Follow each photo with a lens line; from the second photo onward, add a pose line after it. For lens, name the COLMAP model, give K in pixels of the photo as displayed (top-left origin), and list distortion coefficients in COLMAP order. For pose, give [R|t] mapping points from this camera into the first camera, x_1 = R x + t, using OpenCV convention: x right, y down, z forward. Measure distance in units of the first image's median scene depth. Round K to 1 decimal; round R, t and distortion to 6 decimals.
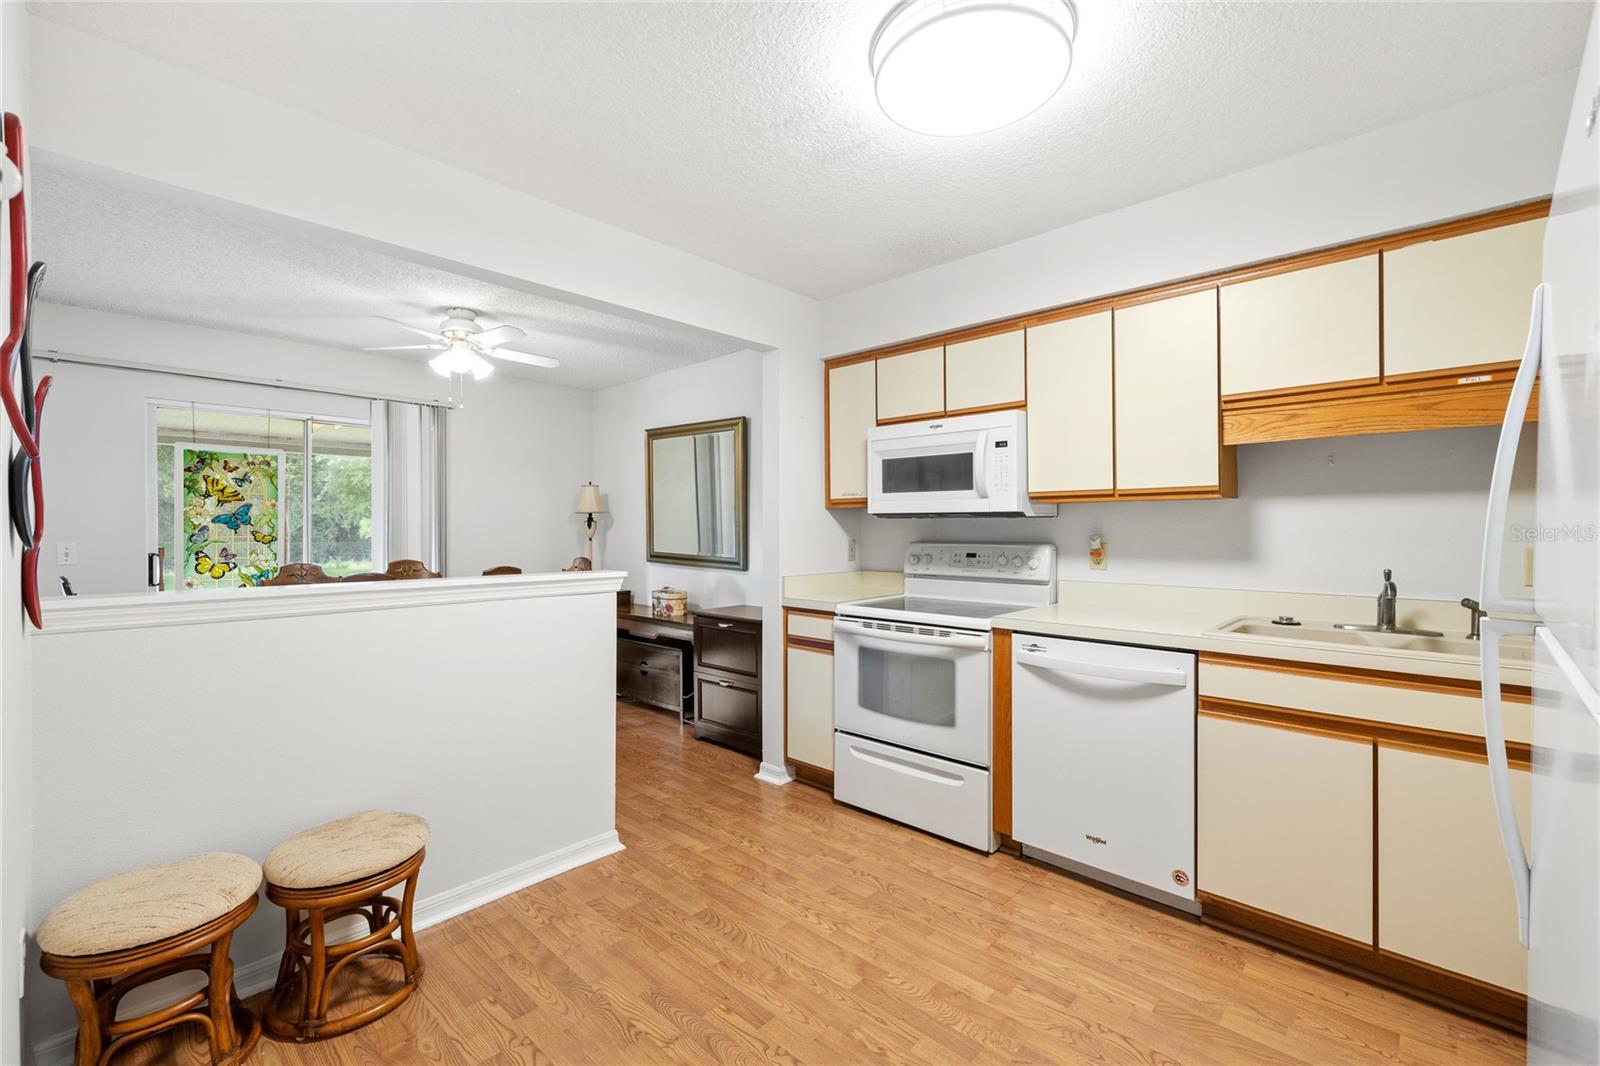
lens RADIAL K [[672.1, 0, 810.3], [0, 672.1, 530.0], [0, 0, 1]] dist [0.015196, 0.000623]
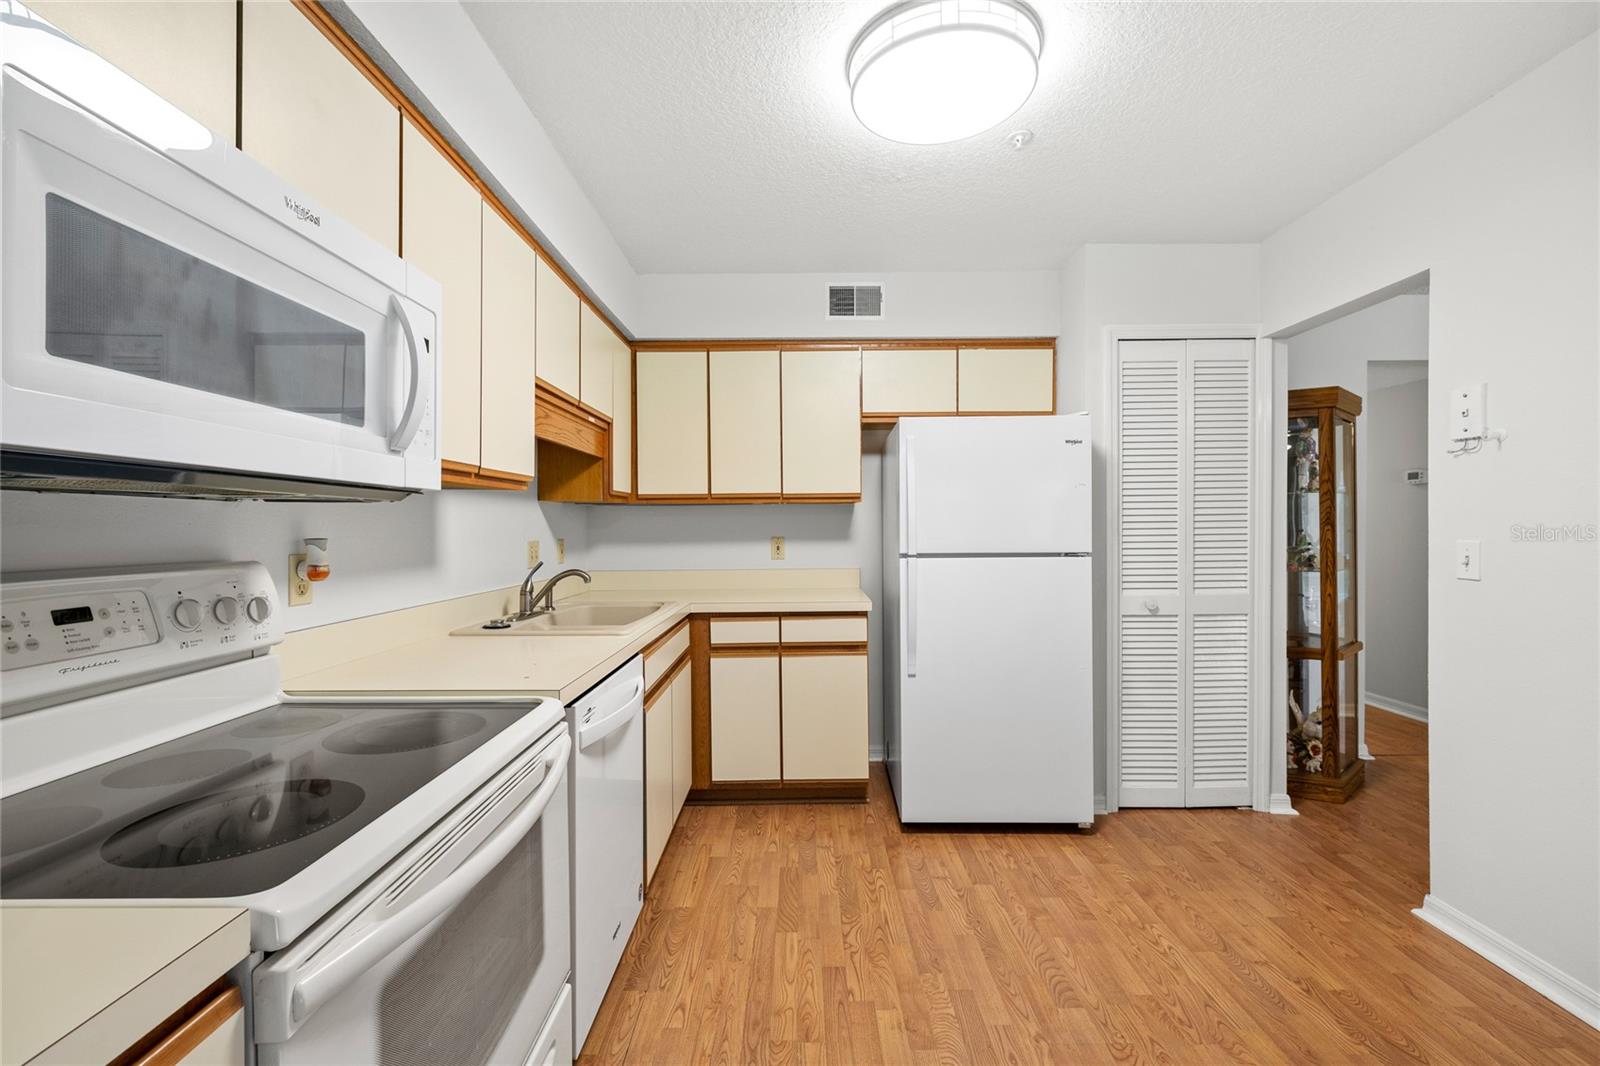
lens RADIAL K [[672.1, 0, 805.9], [0, 672.1, 526.0], [0, 0, 1]] dist [0.015196, 0.000623]
pose [[-0.667249, -0.001567, 0.744833, -0.285389], [0.003071, 0.999984, 0.004854, -0.004051], [-0.744829, 0.005526, -0.667233, 1.317835]]
